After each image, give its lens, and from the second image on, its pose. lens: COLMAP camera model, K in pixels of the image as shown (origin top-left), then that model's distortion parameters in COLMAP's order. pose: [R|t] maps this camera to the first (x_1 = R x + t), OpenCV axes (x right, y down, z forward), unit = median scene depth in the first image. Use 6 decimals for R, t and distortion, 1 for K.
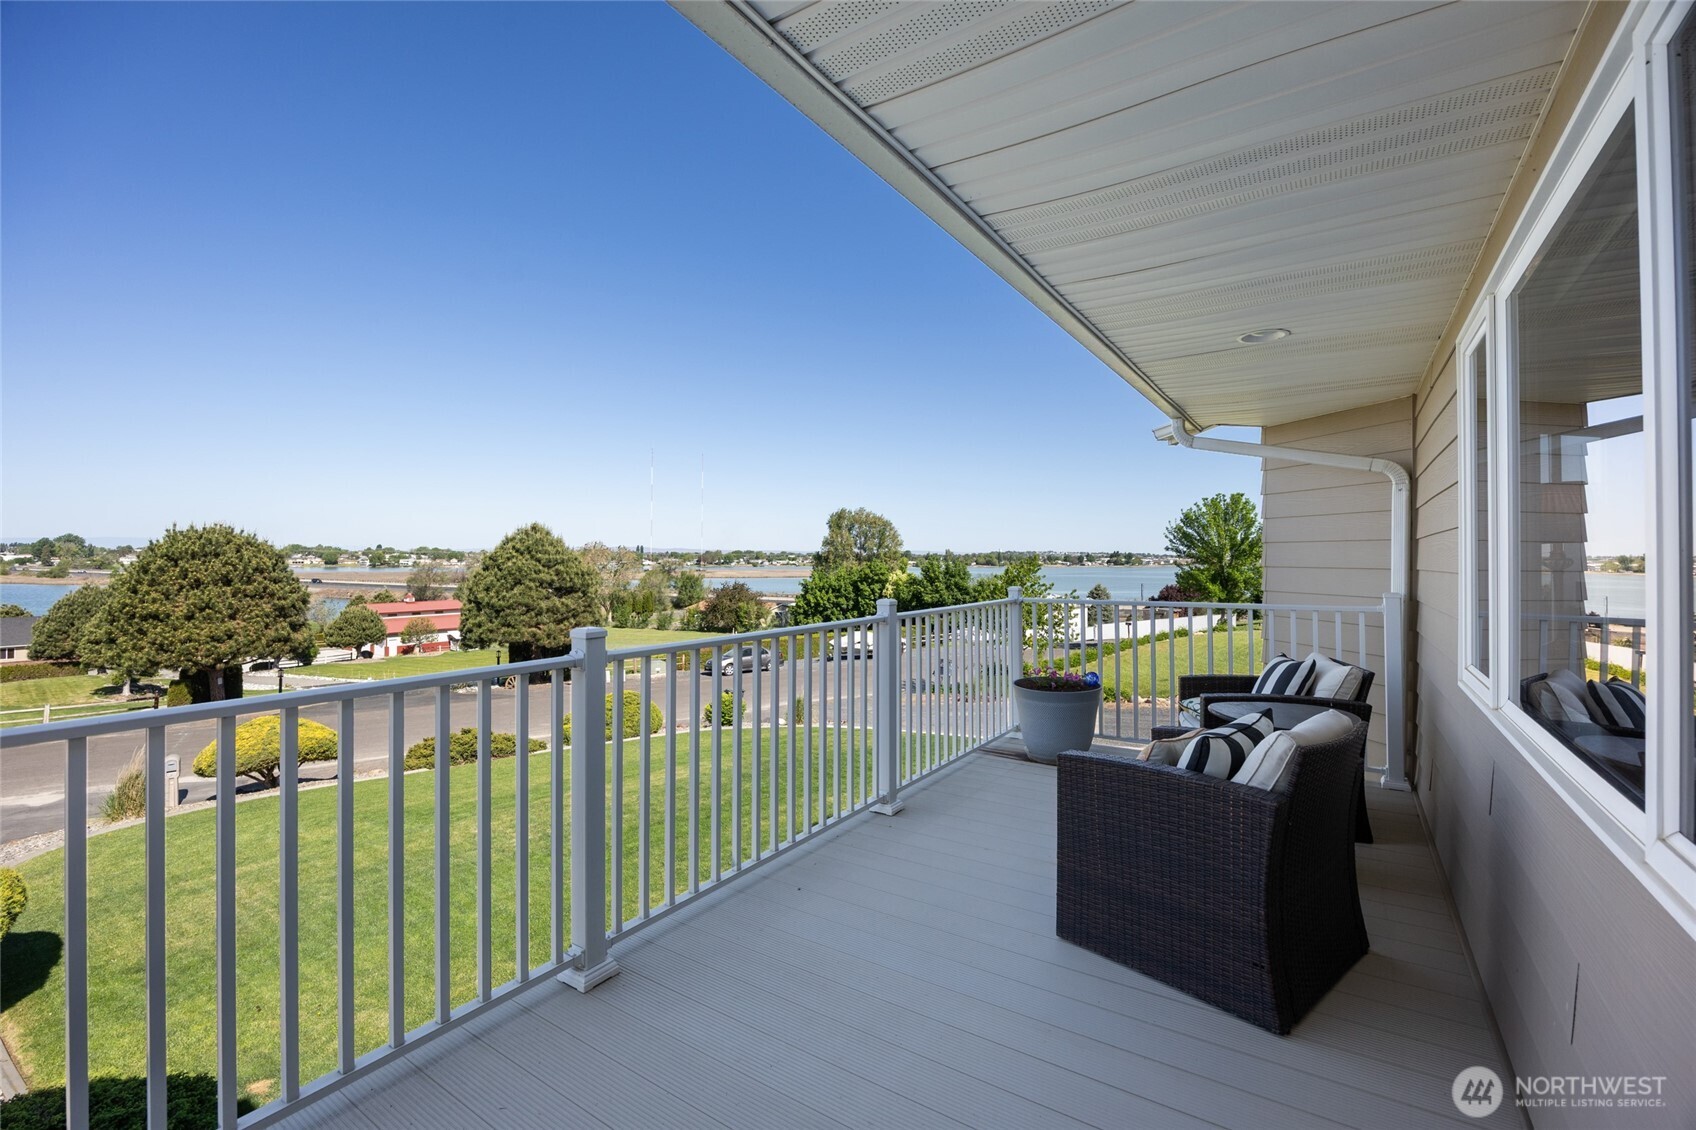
lens RADIAL K [[730.0, 0, 845.4], [0, 730.0, 555.3], [0, 0, 1]] dist [-0.024485, -0.000007]
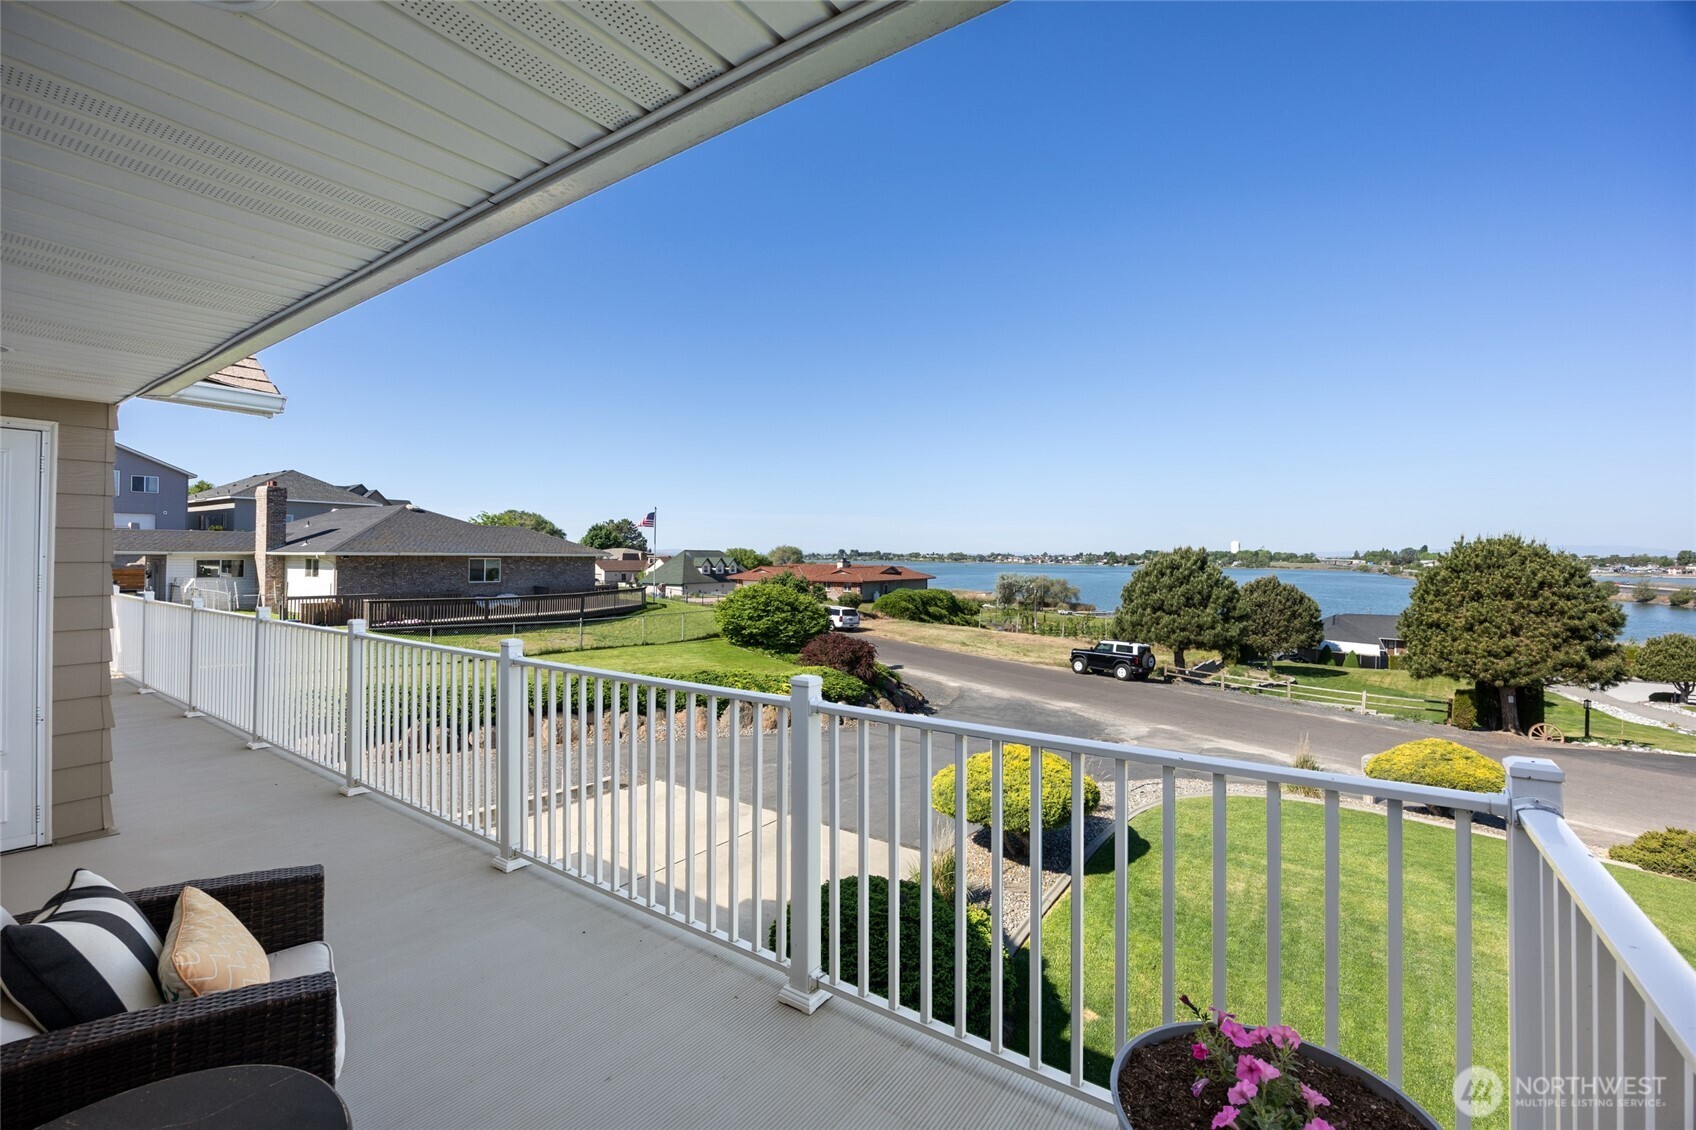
lens RADIAL K [[730.0, 0, 852.5], [0, 730.0, 553.8], [0, 0, 1]] dist [-0.024485, -0.000007]
pose [[-0.020946, -0.006955, -0.999756, 0.101686], [-0.006330, 0.999957, -0.006824, -0.006341], [0.999761, 0.006186, -0.020989, 0.151646]]
